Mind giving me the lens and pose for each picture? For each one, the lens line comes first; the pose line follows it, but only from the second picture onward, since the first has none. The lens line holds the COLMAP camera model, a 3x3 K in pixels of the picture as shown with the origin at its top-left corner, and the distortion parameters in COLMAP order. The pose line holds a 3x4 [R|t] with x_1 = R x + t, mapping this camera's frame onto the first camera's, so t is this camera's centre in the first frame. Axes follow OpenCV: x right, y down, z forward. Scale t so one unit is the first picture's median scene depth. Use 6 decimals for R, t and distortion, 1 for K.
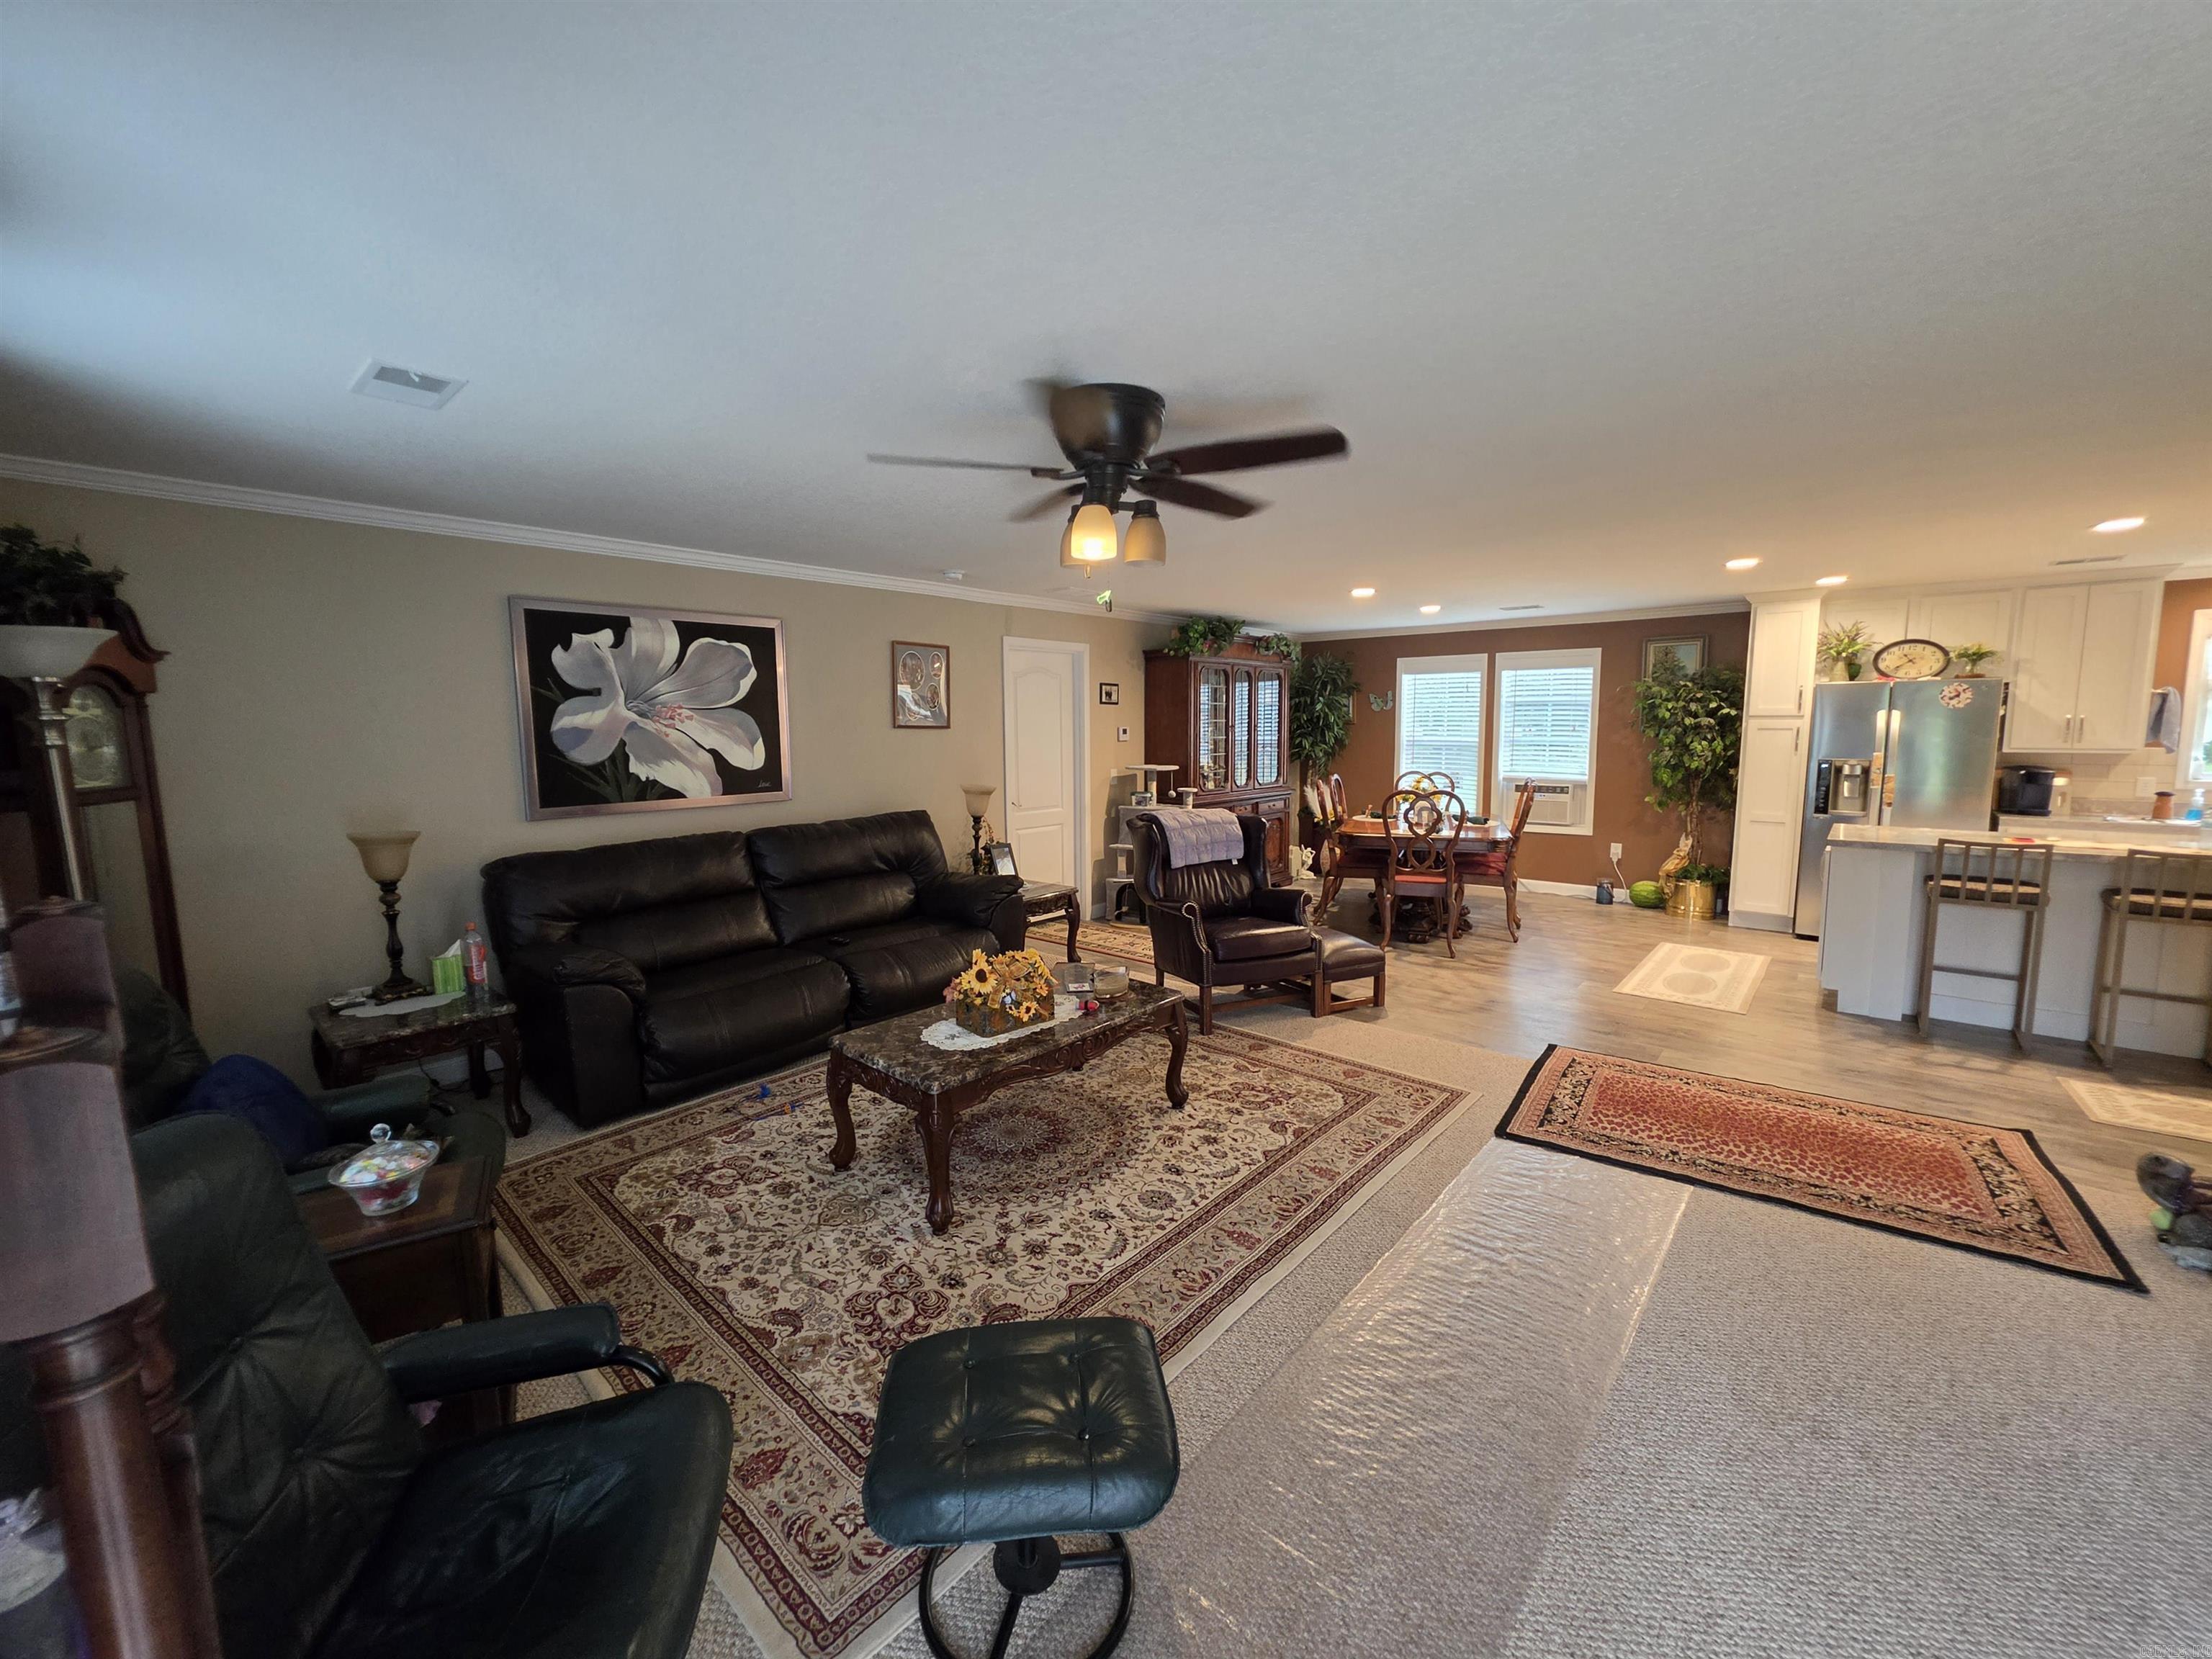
lens RADIAL K [[887.1, 0, 1099.4], [0, 887.1, 833.8], [0, 0, 1]] dist [-0.005256, 0.000912]
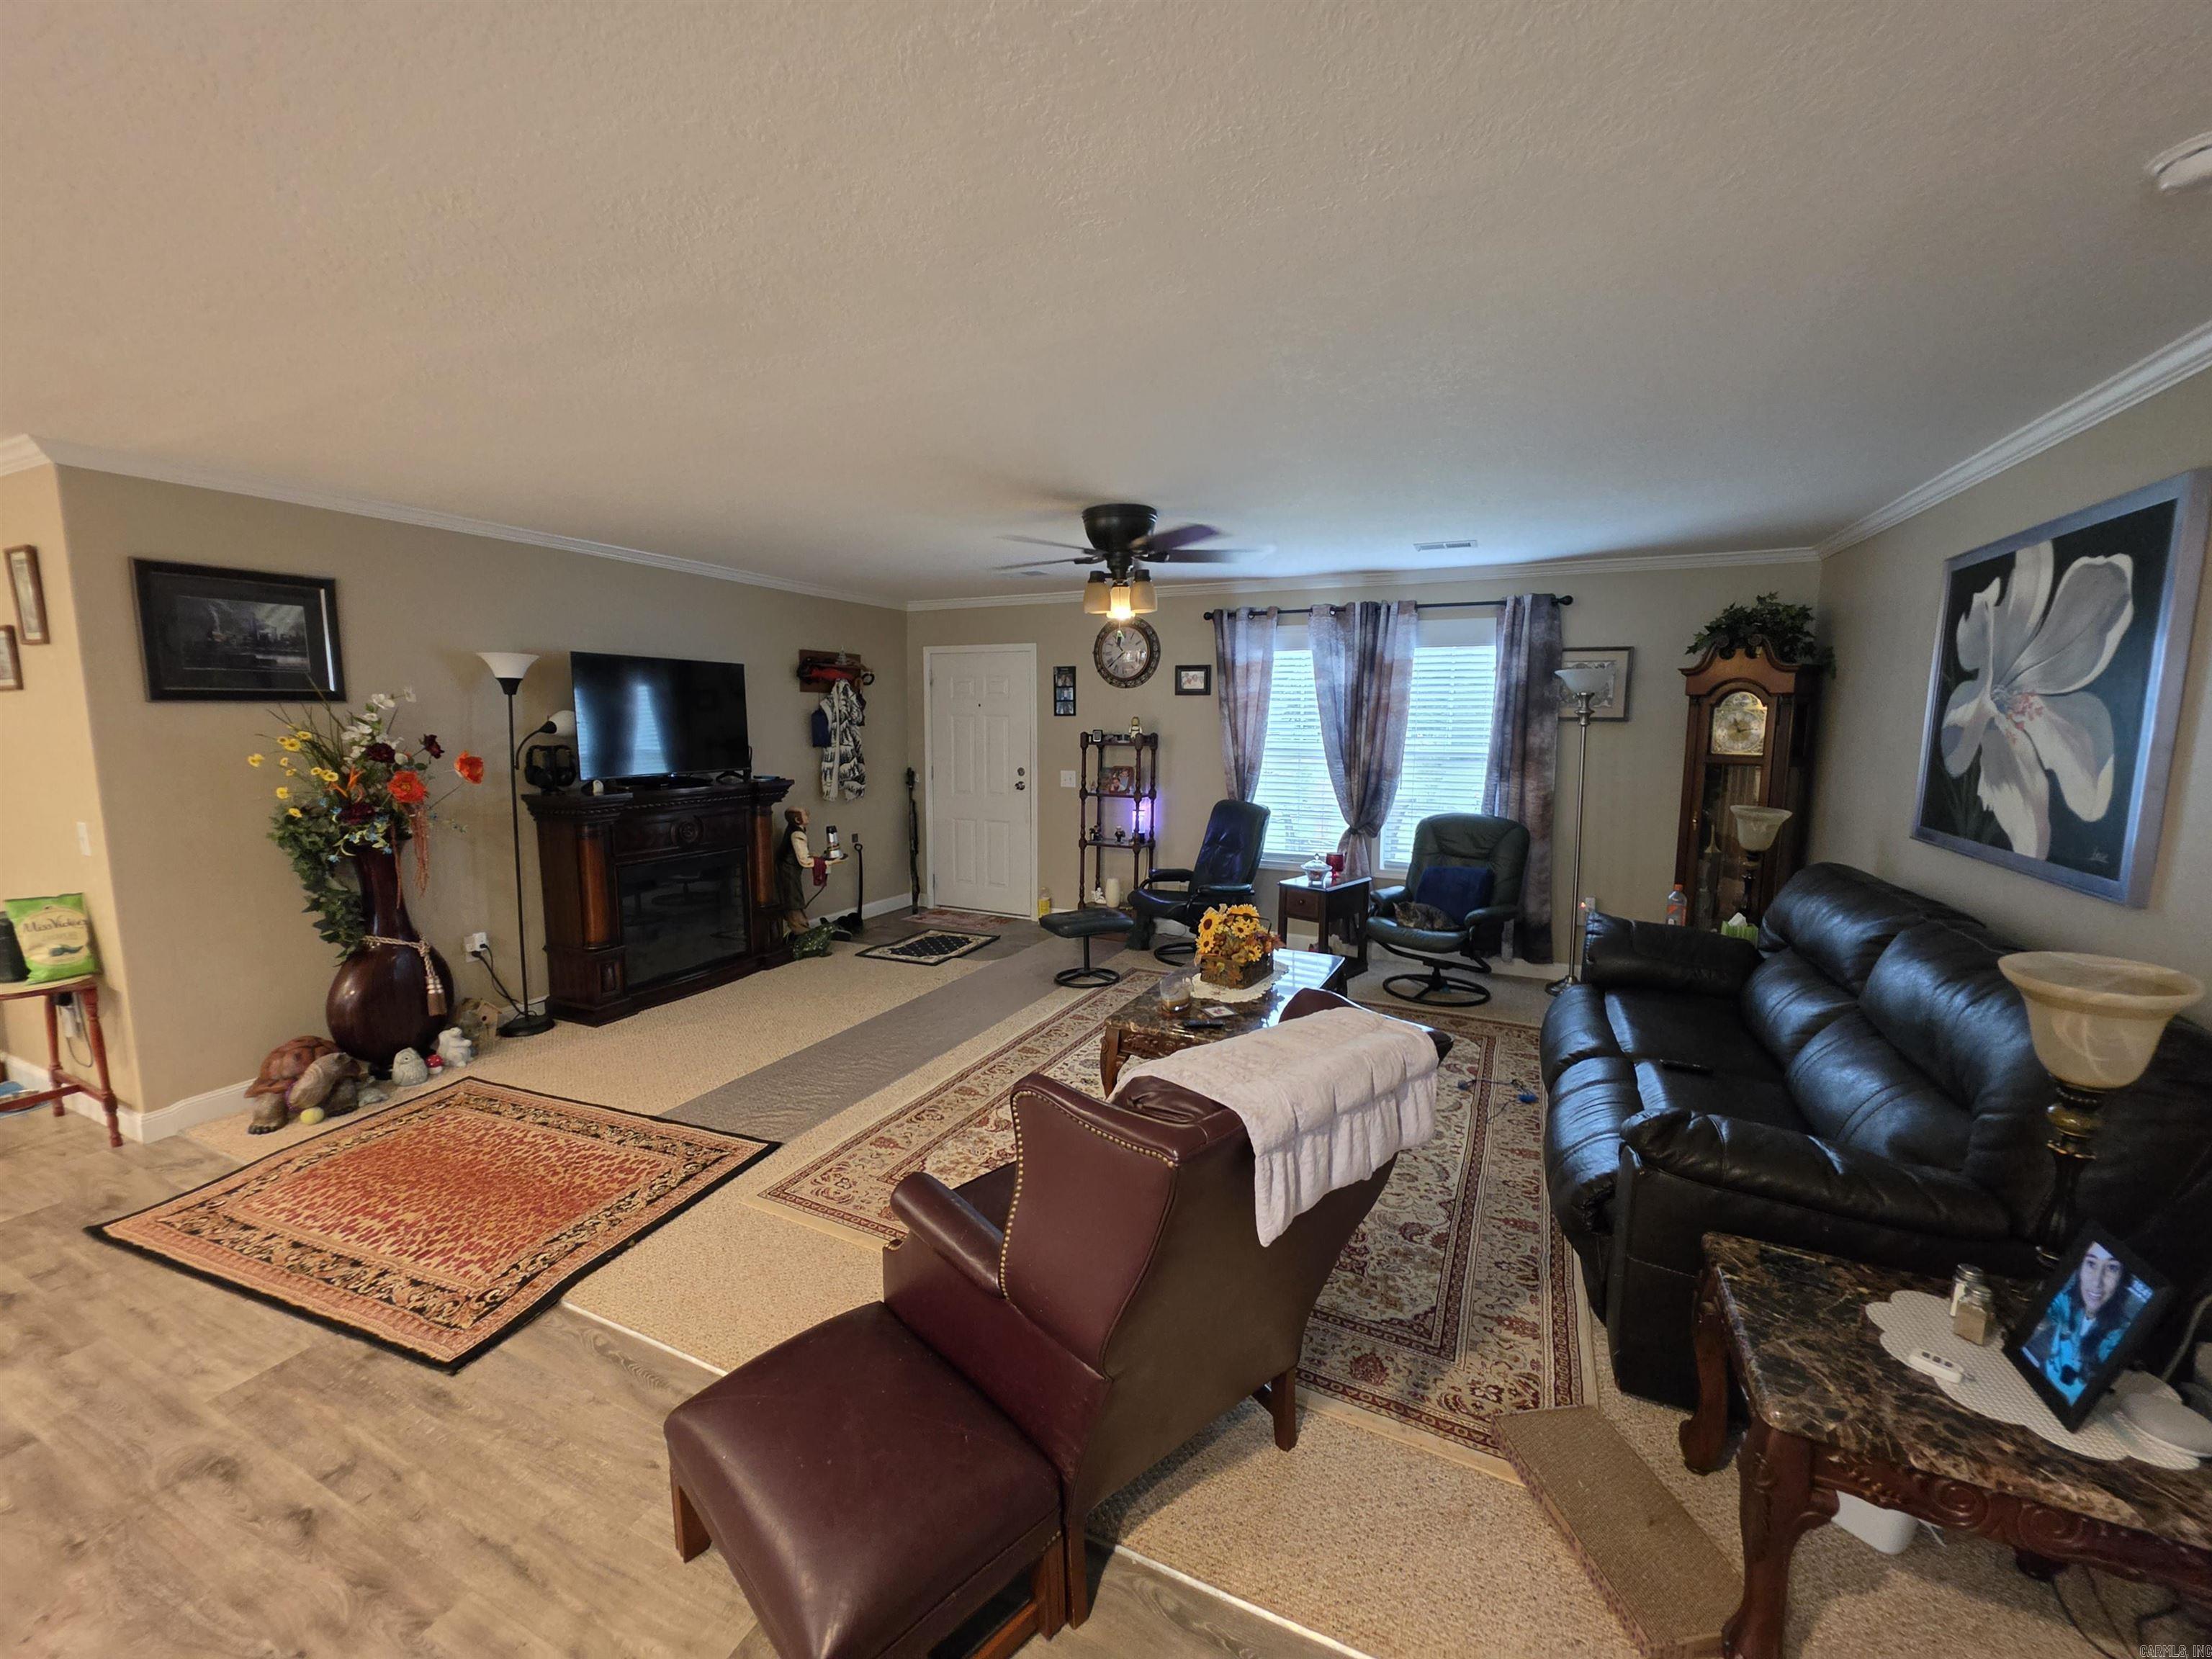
lens RADIAL K [[887.1, 0, 1082.3], [0, 887.1, 823.3], [0, 0, 1]] dist [-0.005256, 0.000912]
pose [[-0.966543, 0.035372, -0.254055, 0.200818], [-0.029154, 0.968879, 0.245813, -0.138625], [0.254844, 0.244995, -0.935431, 1.054763]]
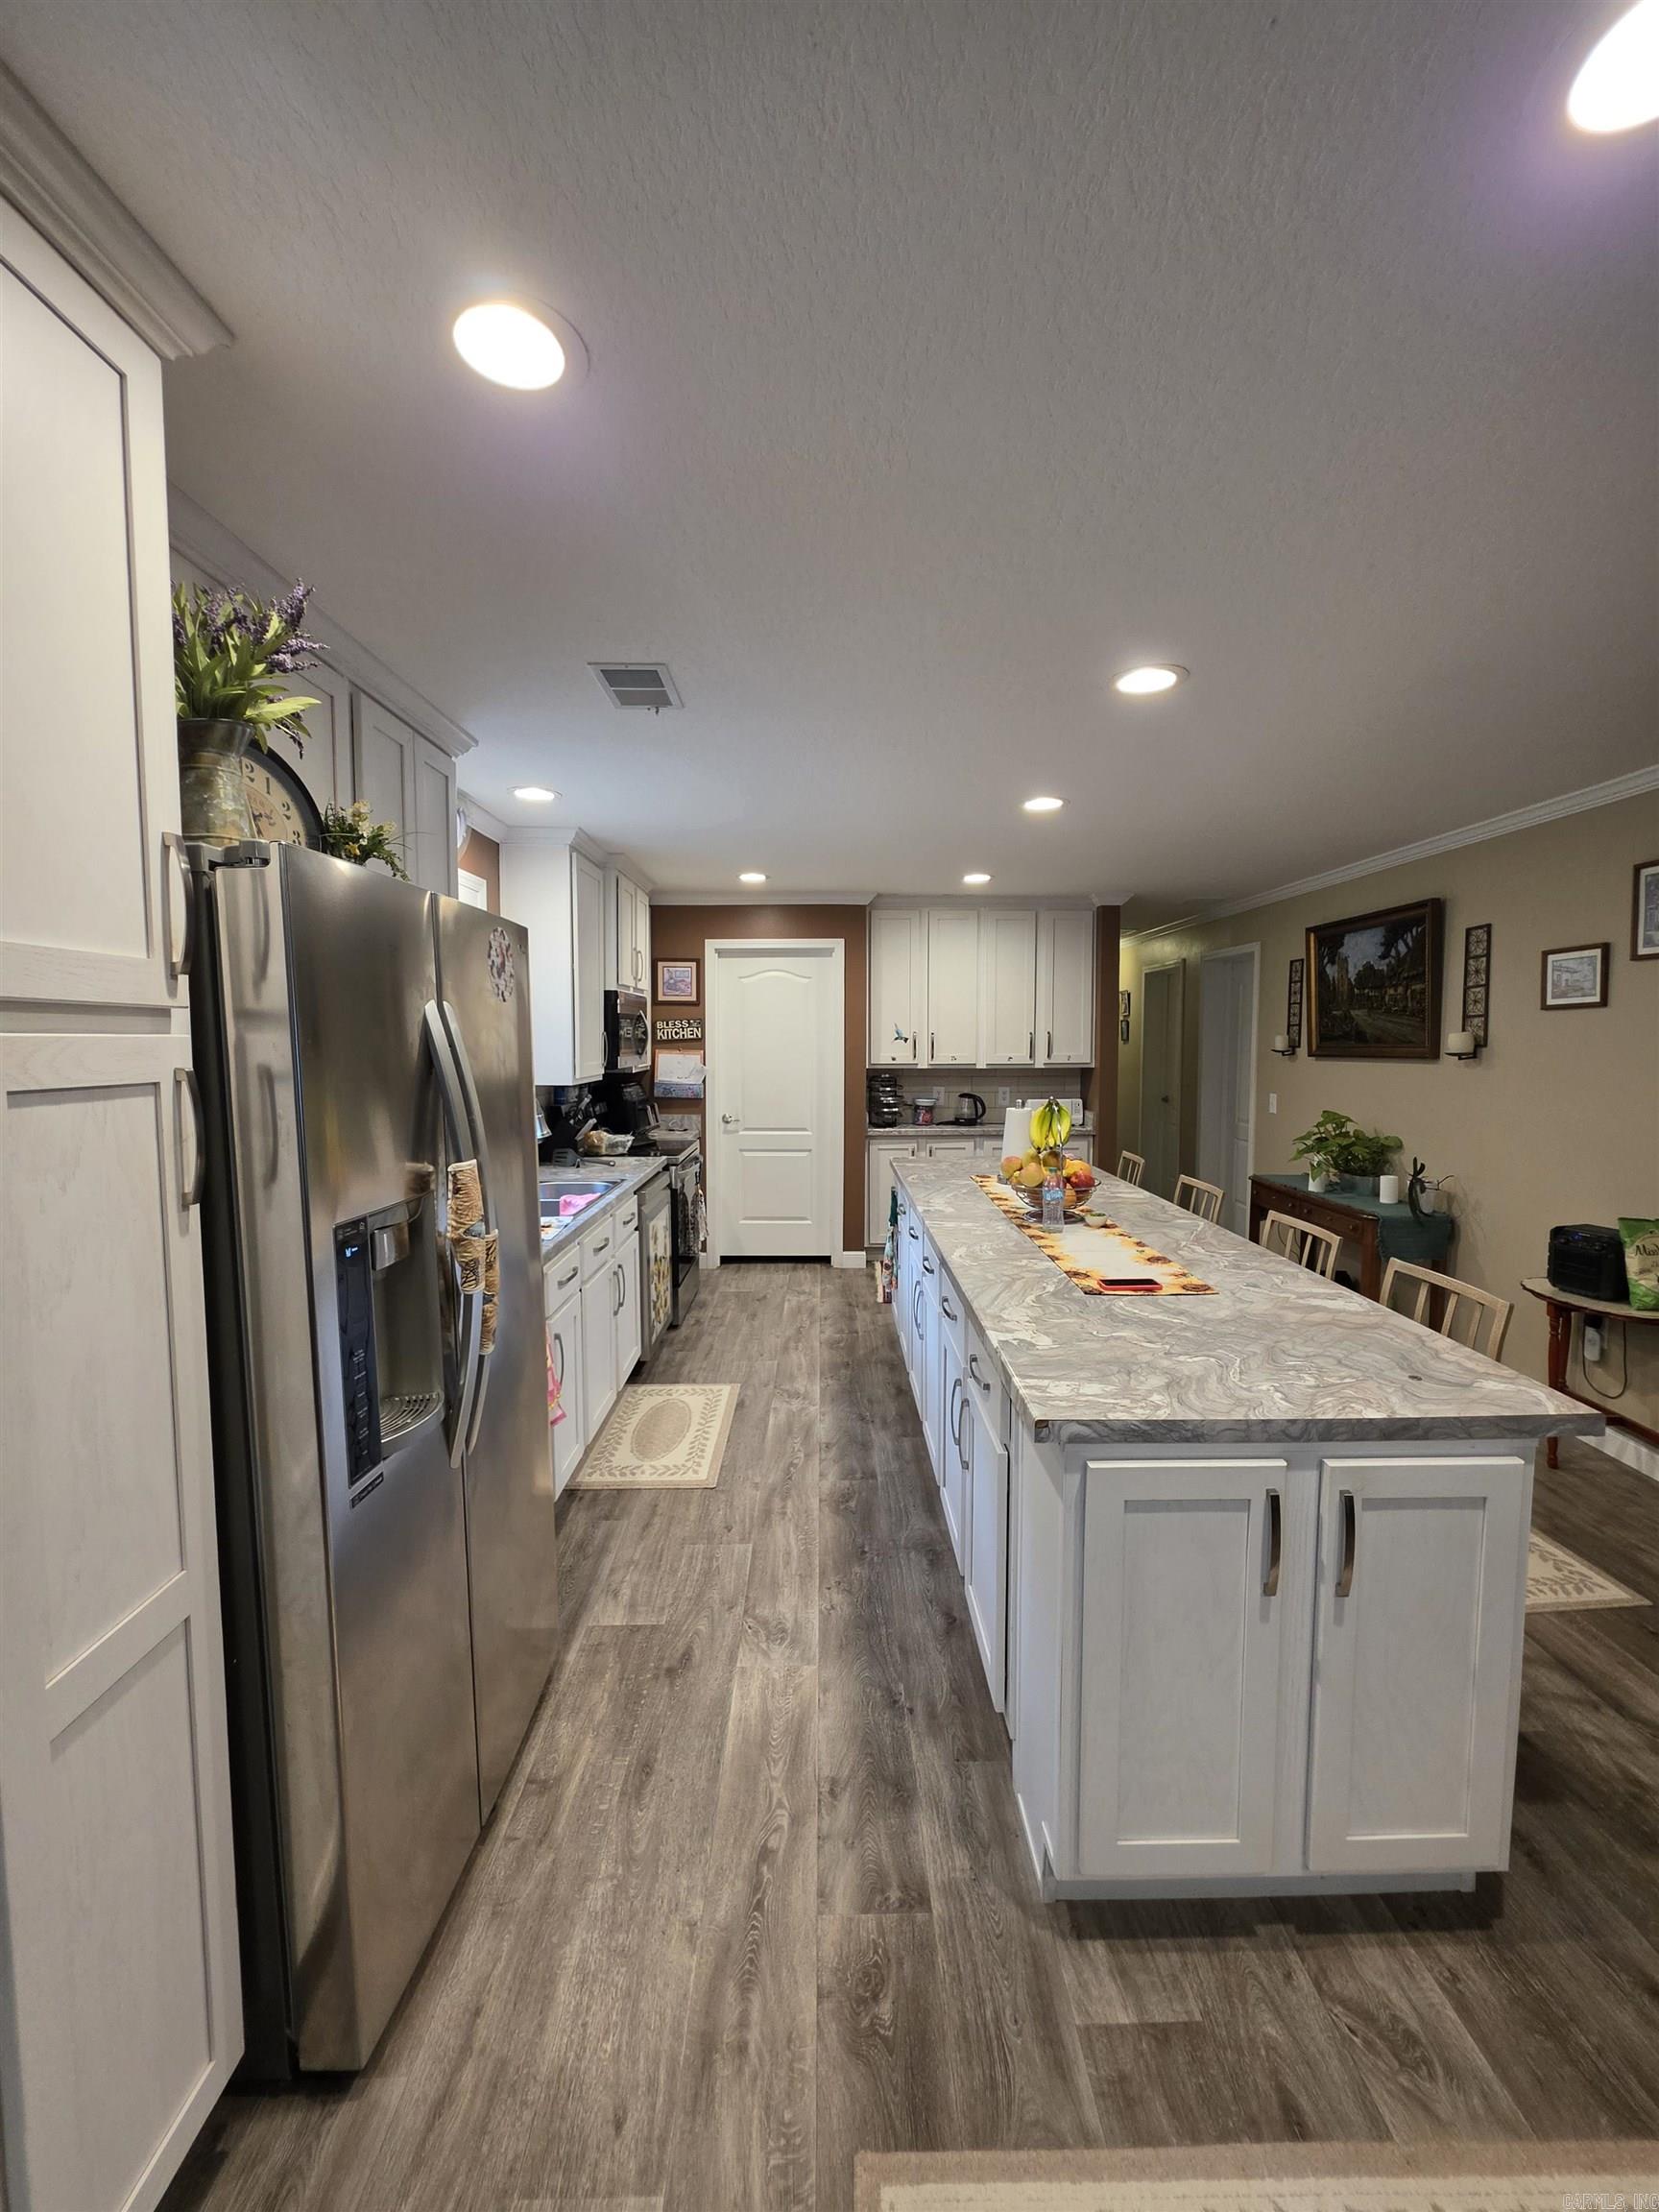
lens RADIAL K [[887.1, 0, 832.8], [0, 887.1, 1103.0], [0, 0, 1]] dist [-0.005256, 0.000912]
pose [[-0.660072, -0.046345, 0.749771, 0.604247], [0.099808, 0.983835, 0.148681, -0.135015], [-0.744542, 0.172974, -0.644777, 1.073227]]
